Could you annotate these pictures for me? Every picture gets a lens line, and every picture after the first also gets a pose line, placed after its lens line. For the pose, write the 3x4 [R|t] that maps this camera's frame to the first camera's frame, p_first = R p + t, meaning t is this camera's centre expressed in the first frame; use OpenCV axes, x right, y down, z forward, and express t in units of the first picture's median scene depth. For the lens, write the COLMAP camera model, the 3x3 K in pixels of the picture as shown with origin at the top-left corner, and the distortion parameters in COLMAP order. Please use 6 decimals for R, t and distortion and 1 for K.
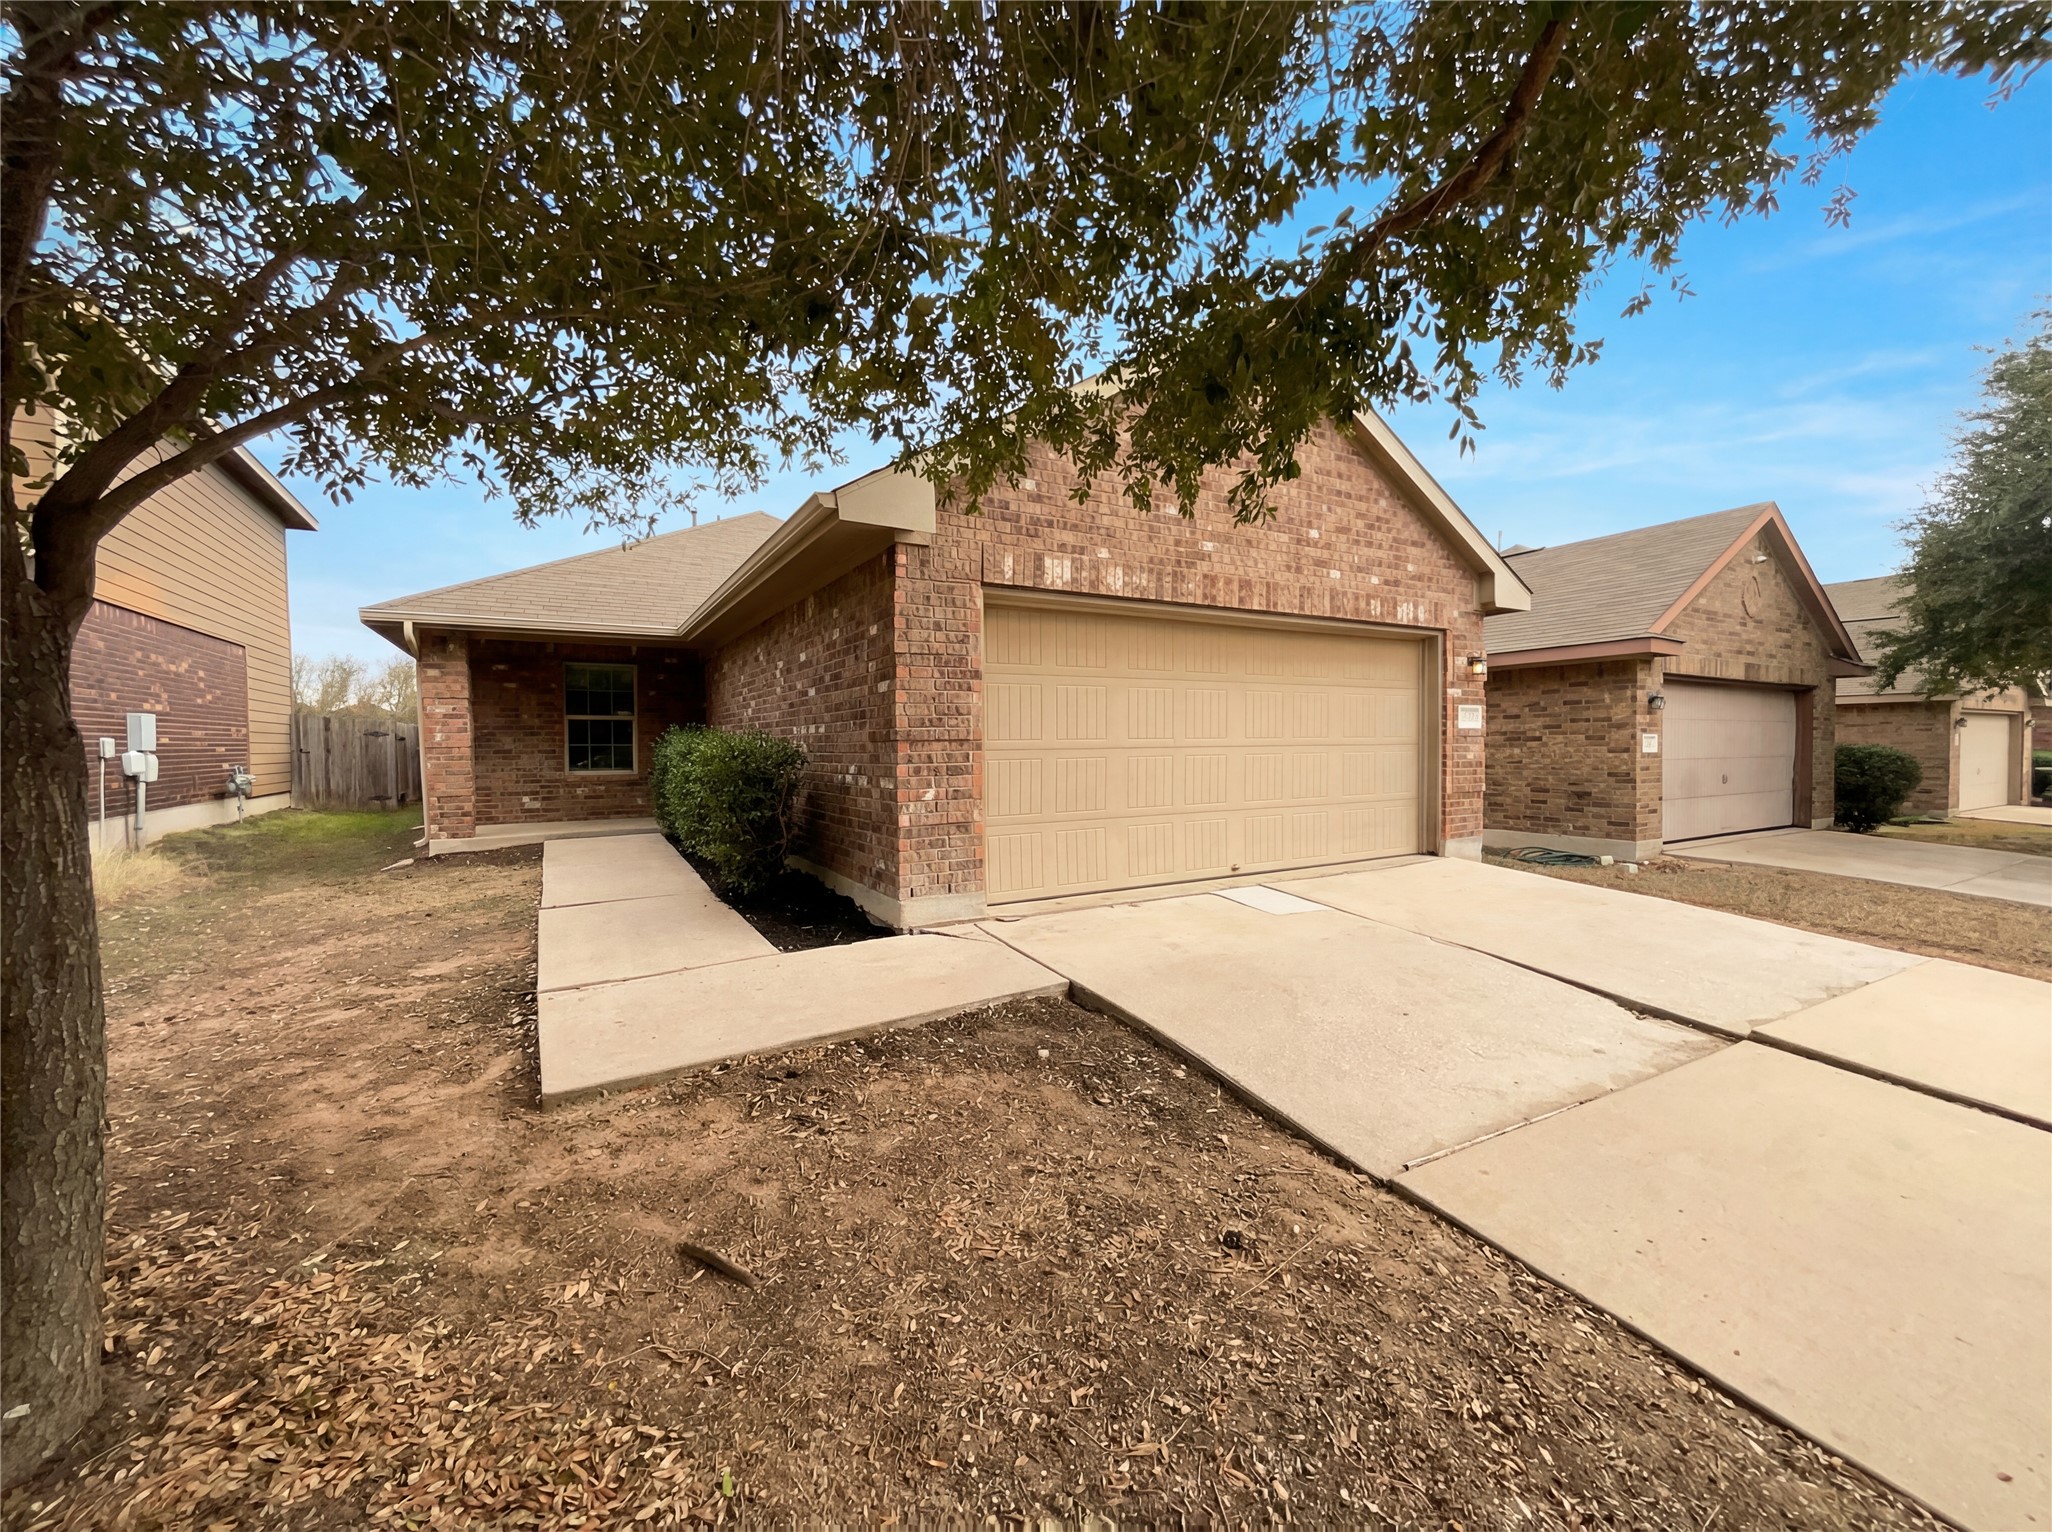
lens RADIAL K [[830.0, 0, 1027.4], [0, 830.0, 764.9], [0, 0, 1]] dist [0.000541, 0.000457]
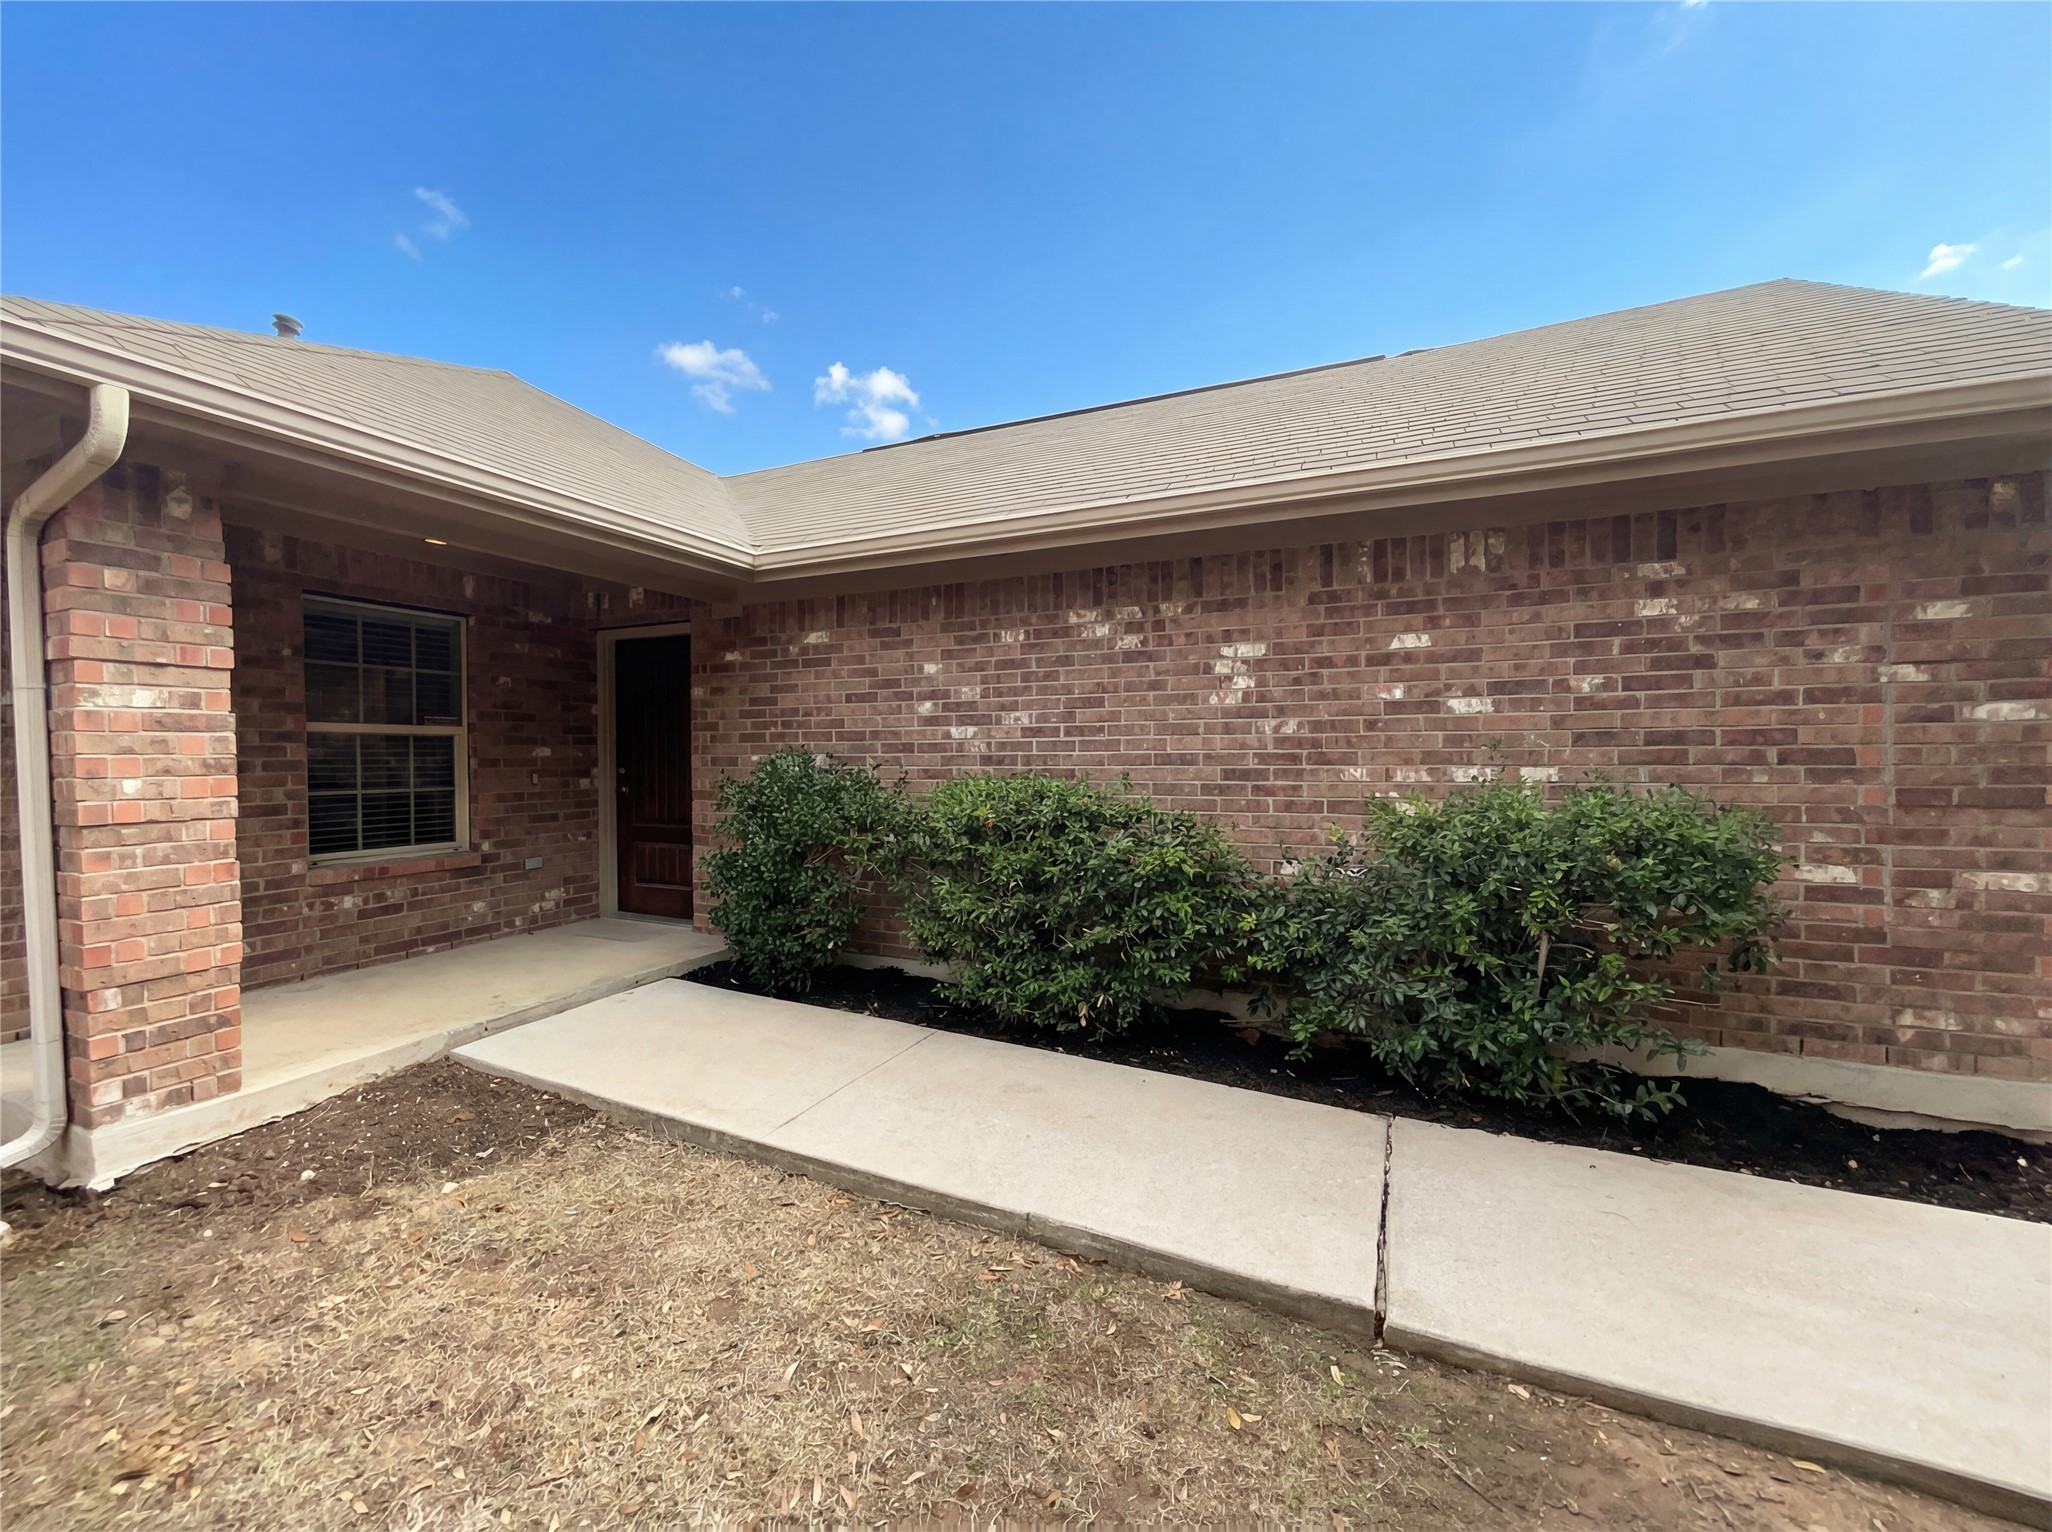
lens RADIAL K [[830.0, 0, 1027.4], [0, 830.0, 764.9], [0, 0, 1]] dist [0.000541, 0.000457]
pose [[0.807207, -0.012644, 0.590133, -0.556931], [0.022887, 0.999689, -0.009887, -0.029014], [-0.589825, 0.021487, 0.807245, 0.493797]]
